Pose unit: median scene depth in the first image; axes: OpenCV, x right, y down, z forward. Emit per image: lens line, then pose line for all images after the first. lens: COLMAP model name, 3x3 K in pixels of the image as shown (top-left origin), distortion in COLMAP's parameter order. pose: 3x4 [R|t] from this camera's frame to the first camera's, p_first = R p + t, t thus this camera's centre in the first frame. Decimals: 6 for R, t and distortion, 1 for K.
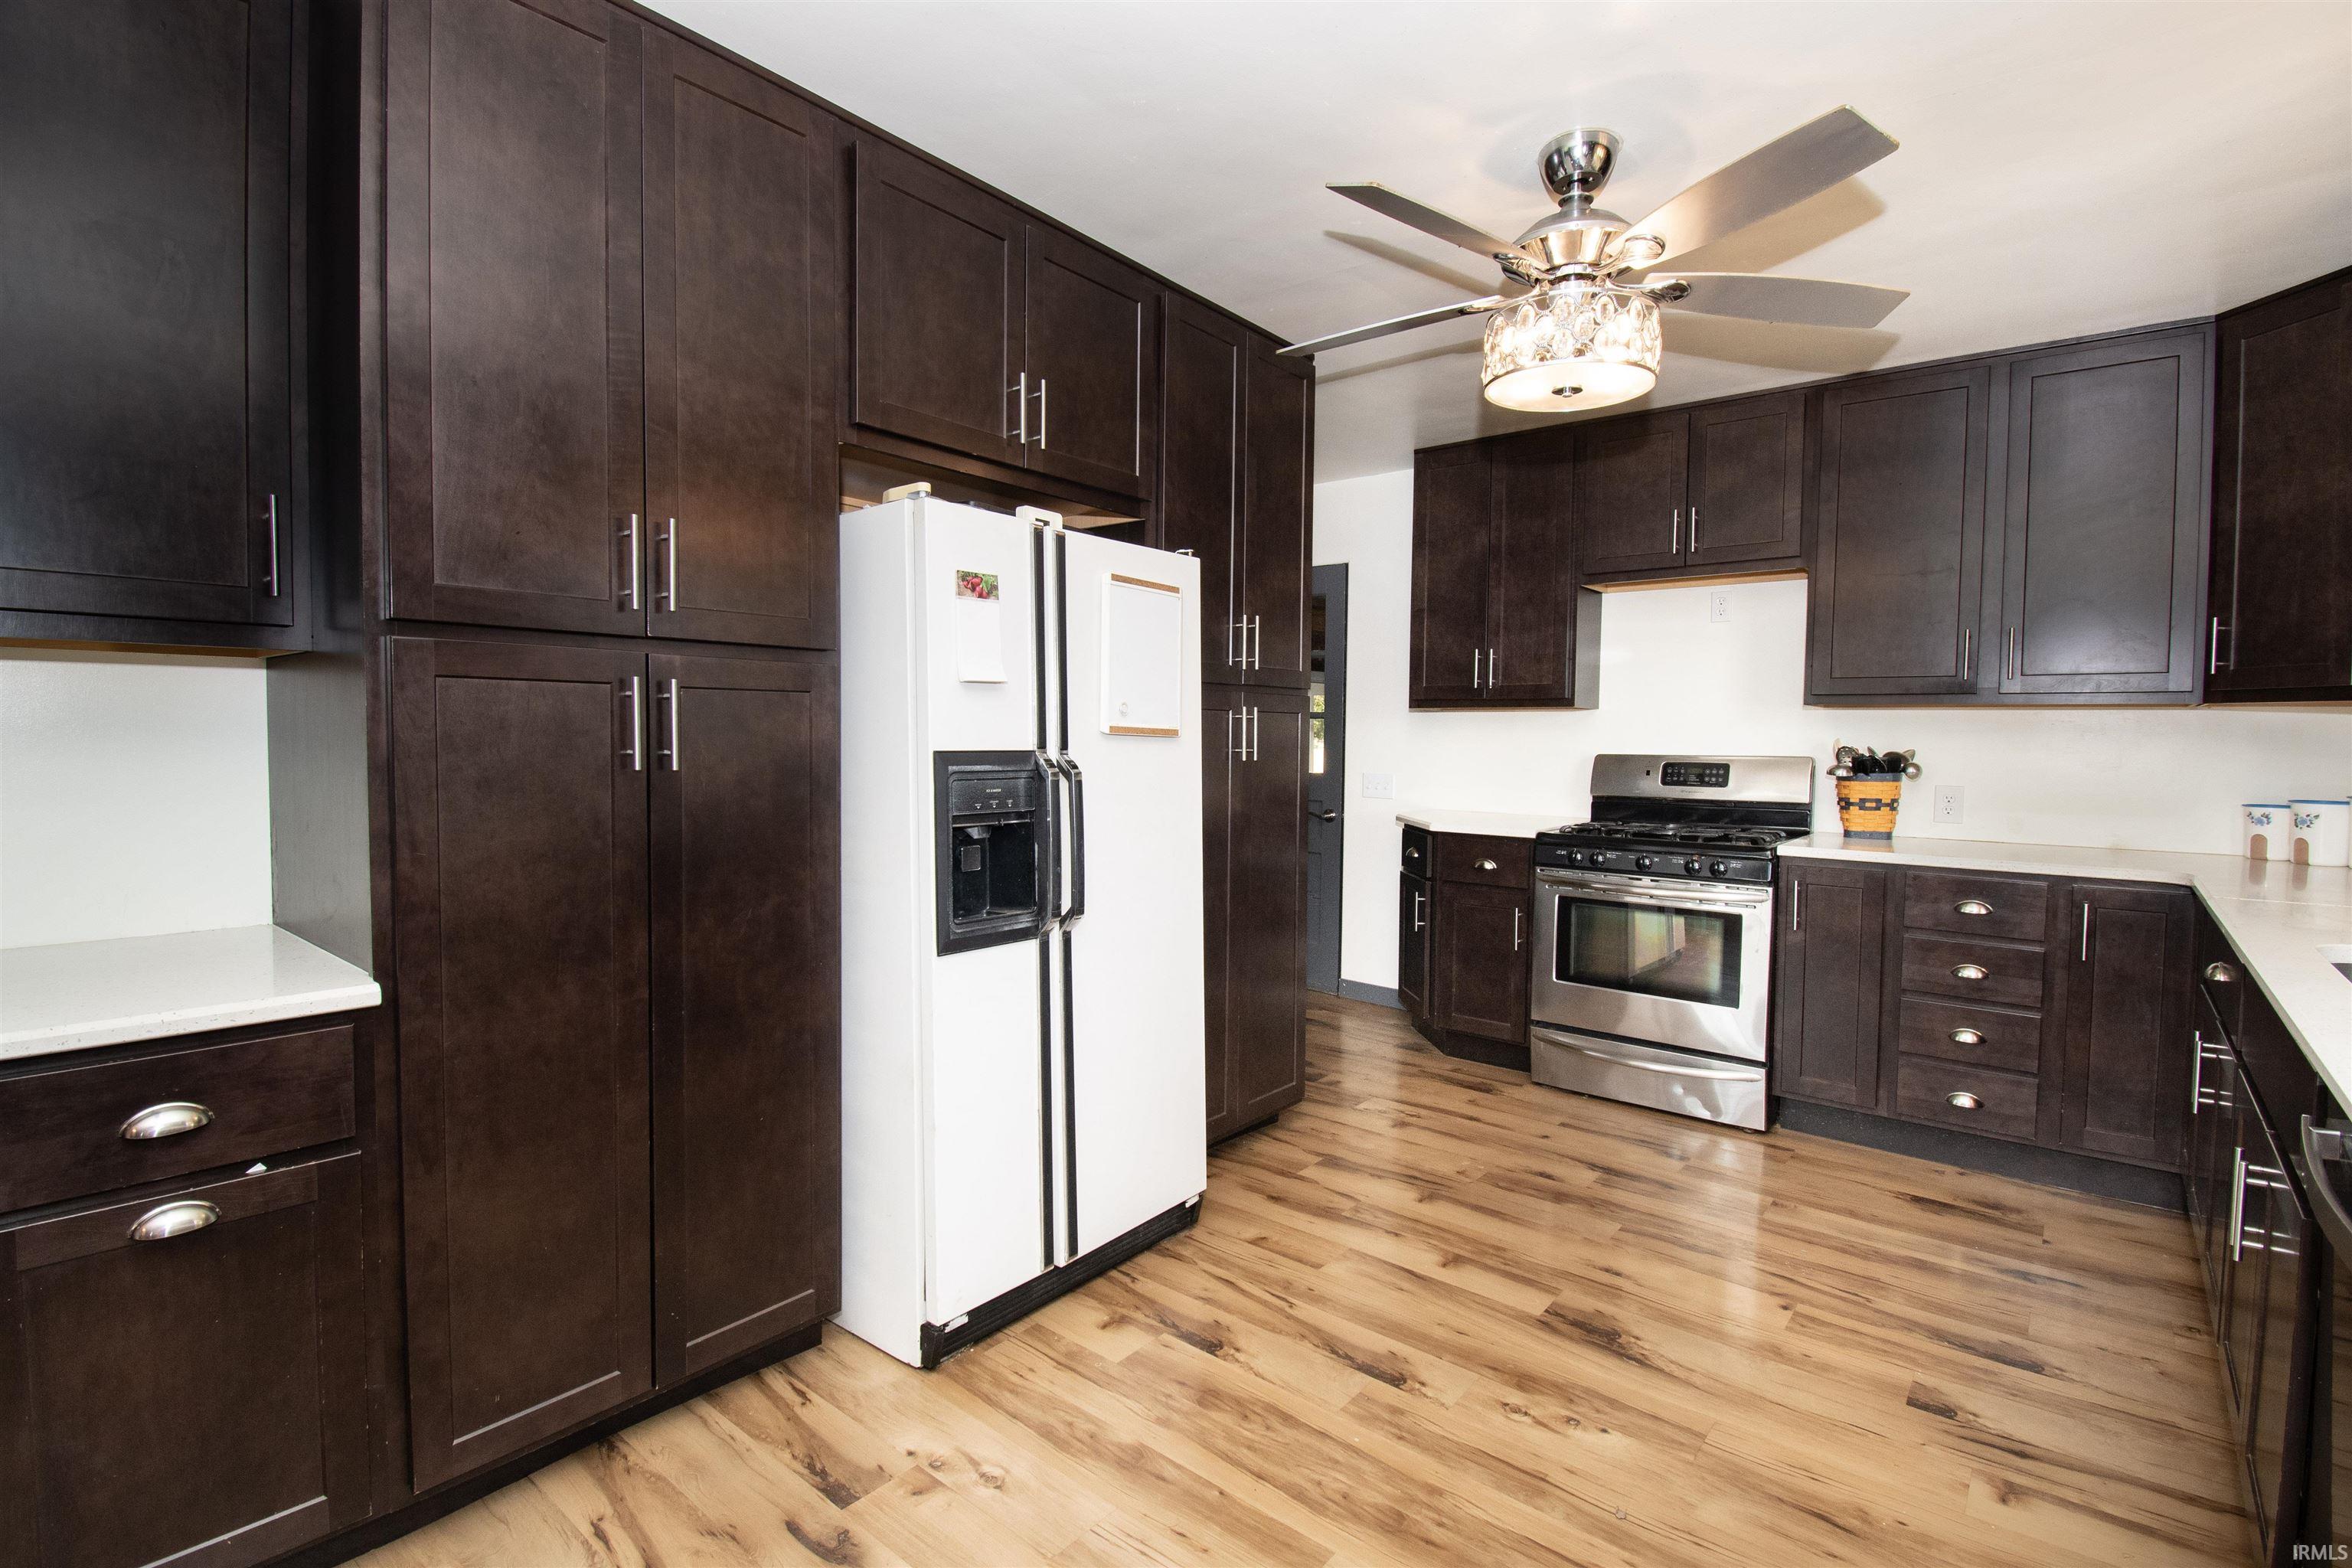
lens RADIAL K [[1081.5, 0, 1176.0], [0, 1081.5, 784.0], [0, 0, 1]] dist [0.019061, -0.028966]
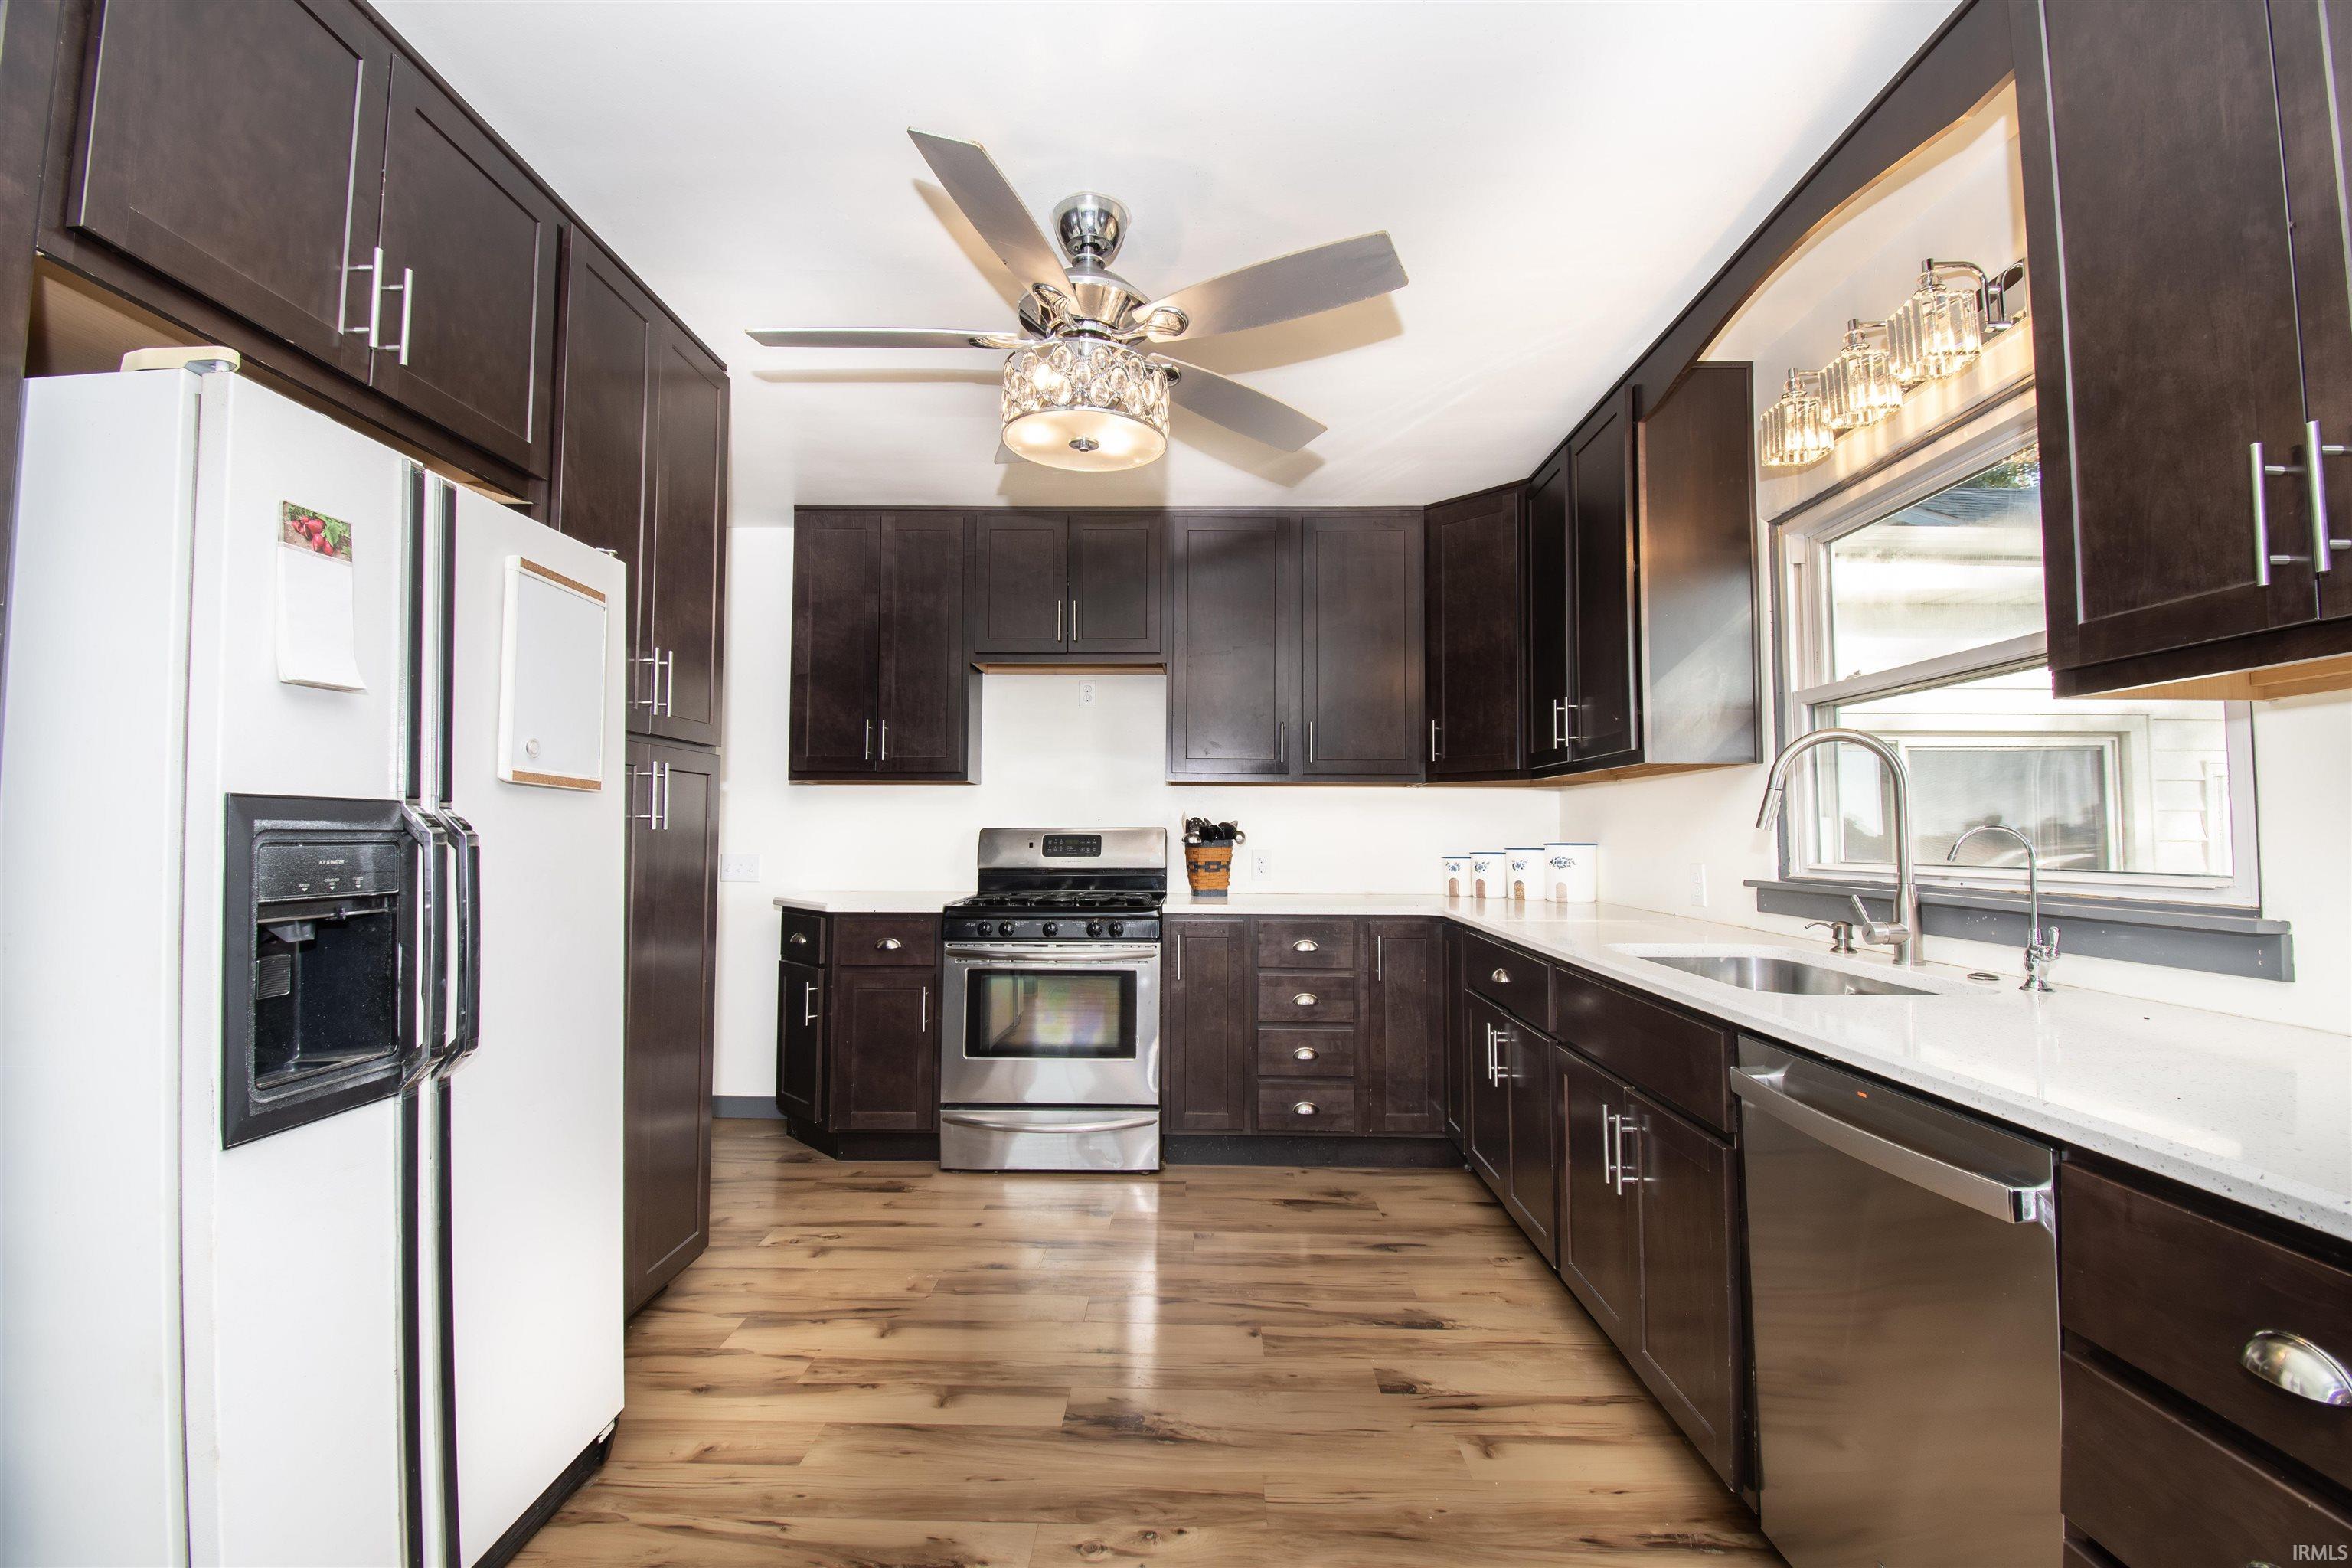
lens RADIAL K [[1039.6, 0, 1179.9], [0, 1039.6, 781.8], [0, 0, 1]] dist [0.017671, -0.024793]
pose [[0.780551, 0.022422, 0.624690, -0.115343], [0.033427, 0.996429, -0.077532, 0.016034], [-0.624198, 0.081399, 0.777014, 0.163666]]
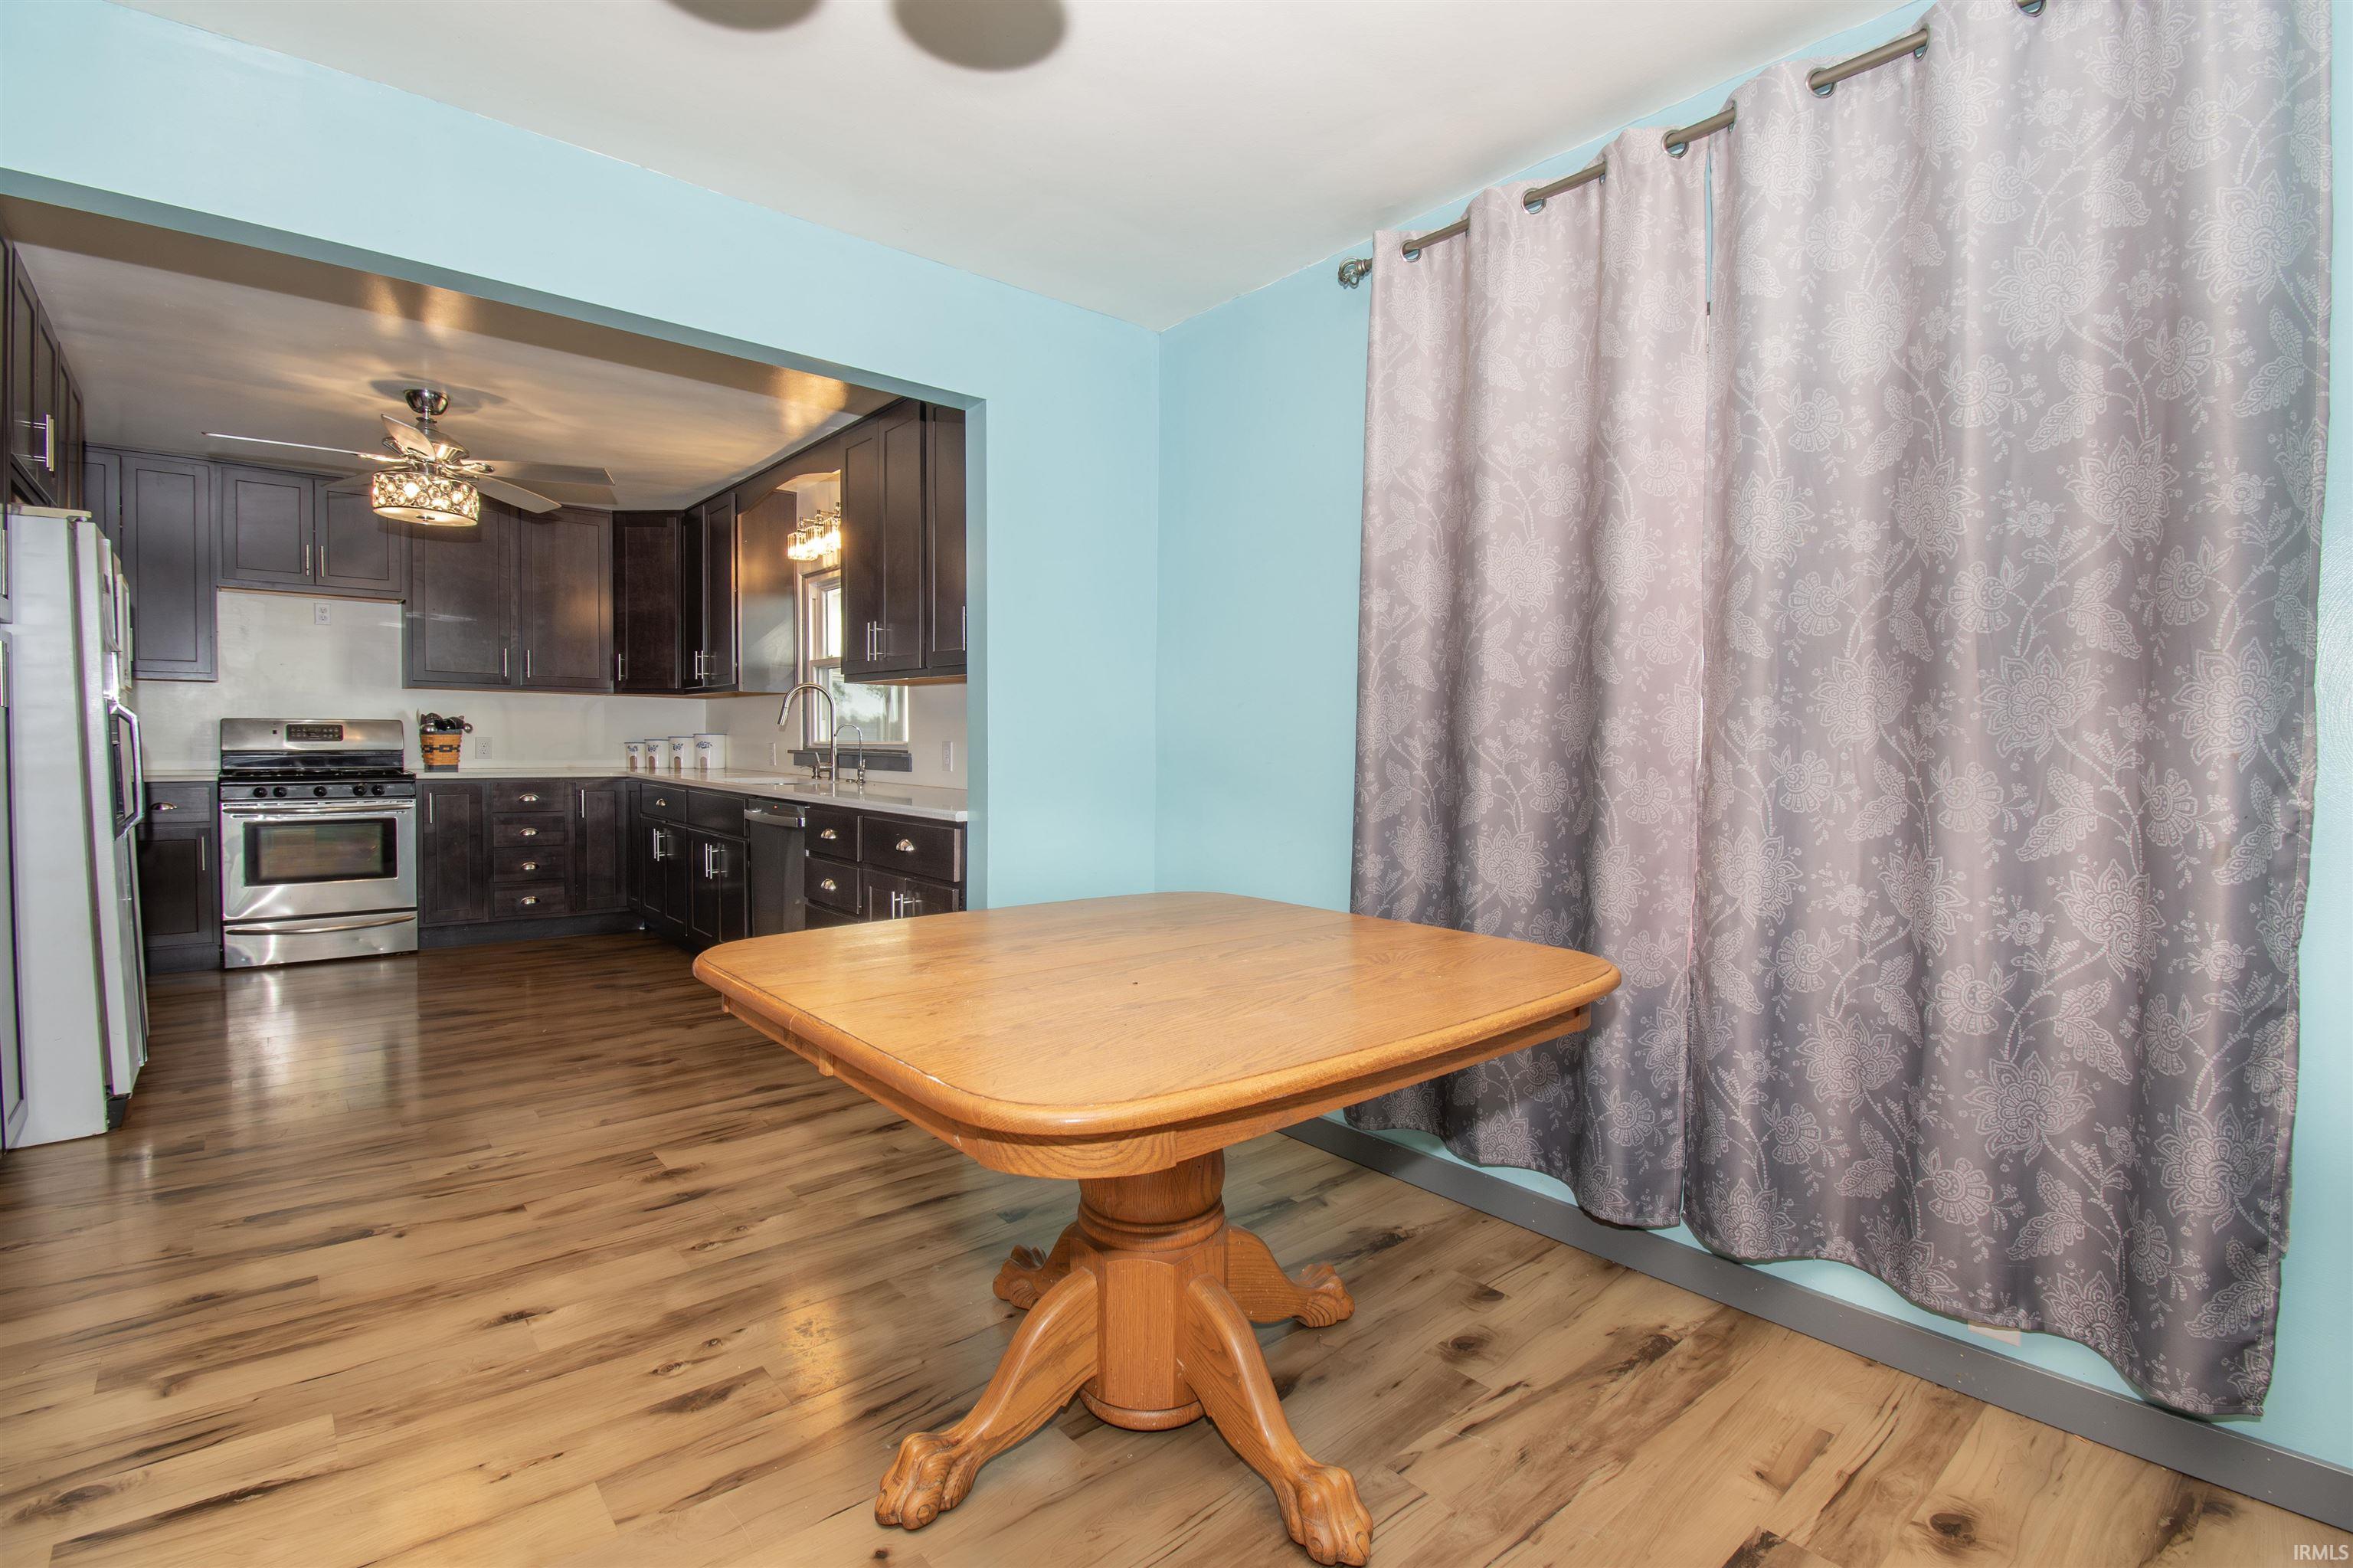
lens RADIAL K [[1040.0, 0, 1180.4], [0, 1040.0, 781.8], [0, 0, 1]] dist [0.017671, -0.024793]
pose [[0.153284, -0.049776, 0.986928, -0.914106], [0.034634, 0.998388, 0.044975, 0.044399], [-0.987575, 0.027287, 0.154761, -0.421906]]
